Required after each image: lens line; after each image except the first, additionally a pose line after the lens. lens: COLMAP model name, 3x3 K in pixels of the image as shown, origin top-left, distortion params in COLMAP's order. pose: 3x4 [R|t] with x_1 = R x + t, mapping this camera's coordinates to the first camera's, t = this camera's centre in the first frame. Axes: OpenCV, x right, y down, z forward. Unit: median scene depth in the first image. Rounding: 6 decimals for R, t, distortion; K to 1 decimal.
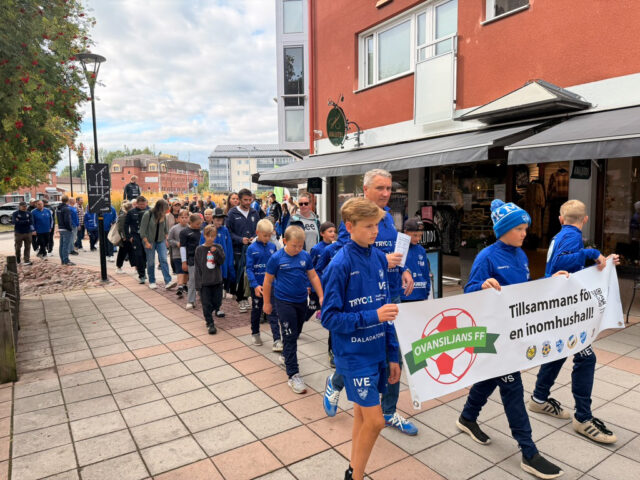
lens RADIAL K [[463.1, 0, 320.0], [0, 463.1, 240.0], [0, 0, 1]] dist [0.006722, -0.005266]
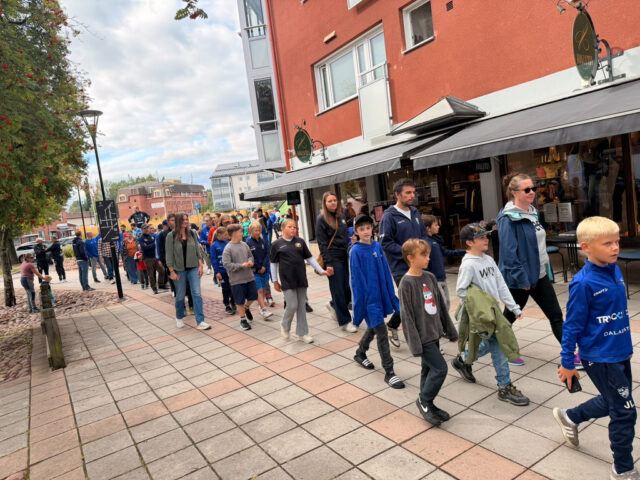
lens RADIAL K [[458.7, 0, 320.0], [0, 458.7, 240.0], [0, 0, 1]] dist [0.038848, -0.039890]
pose [[0.993639, -0.110766, -0.020331, 0.076795], [0.110485, 0.993773, -0.014433, 0.012603], [0.021803, 0.012095, 0.999689, -0.163172]]
